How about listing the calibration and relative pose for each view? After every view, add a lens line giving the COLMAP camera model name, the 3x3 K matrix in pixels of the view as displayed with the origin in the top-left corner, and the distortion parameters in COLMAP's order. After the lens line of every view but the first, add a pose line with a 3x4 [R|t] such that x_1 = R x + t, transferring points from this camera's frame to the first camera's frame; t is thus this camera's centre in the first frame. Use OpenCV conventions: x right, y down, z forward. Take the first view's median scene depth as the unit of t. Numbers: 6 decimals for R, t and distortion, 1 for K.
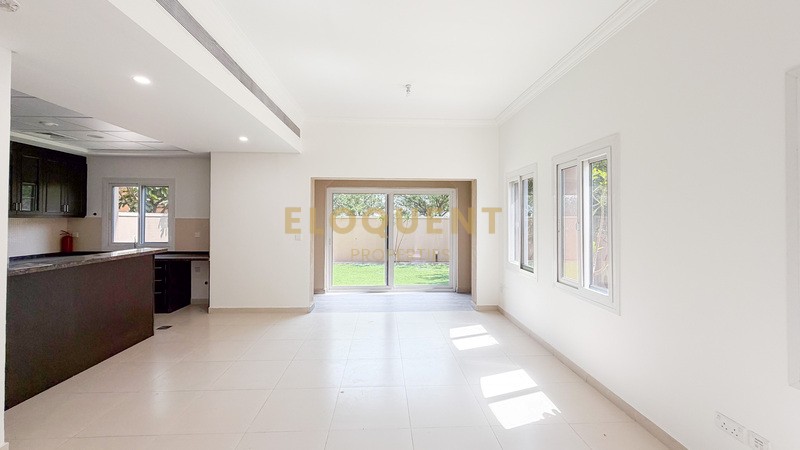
lens RADIAL K [[322.8, 0, 393.1], [0, 322.8, 209.0], [0, 0, 1]] dist [0.001961, 0.000030]
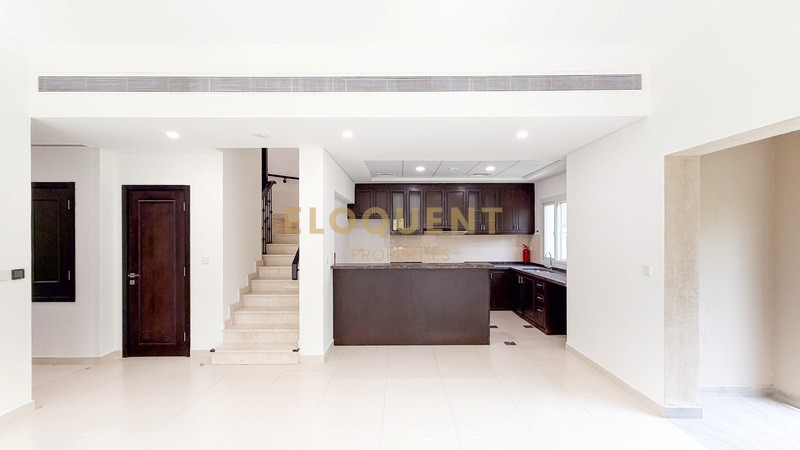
lens RADIAL K [[317.9, 0, 397.9], [0, 317.9, 230.1], [0, 0, 1]] dist [-0.002729, -0.000128]
pose [[-0.033428, -0.019468, -0.999251, 0.243483], [0.035967, 0.999139, -0.020669, 0.017297], [0.998794, -0.036631, -0.032699, 0.548226]]
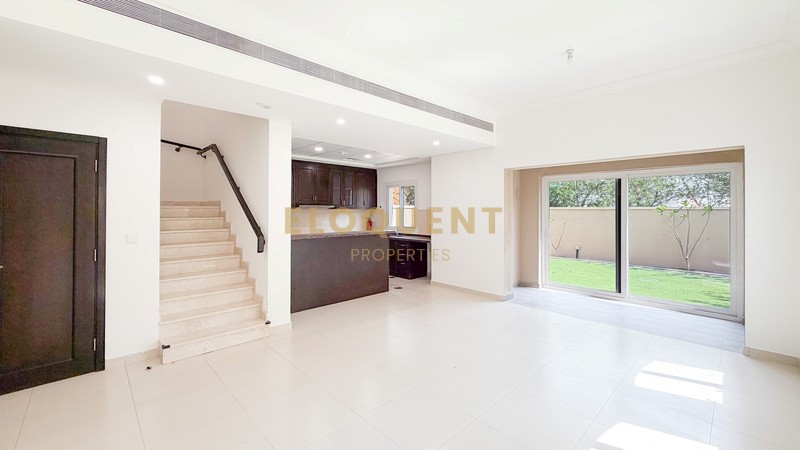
lens RADIAL K [[322.8, 0, 393.1], [0, 322.8, 209.0], [0, 0, 1]] dist [0.001961, 0.000030]
pose [[0.652563, -0.002349, -0.757731, 0.263904], [0.021762, 0.999641, 0.015642, 0.004253], [0.757422, -0.026697, 0.652380, 0.064595]]
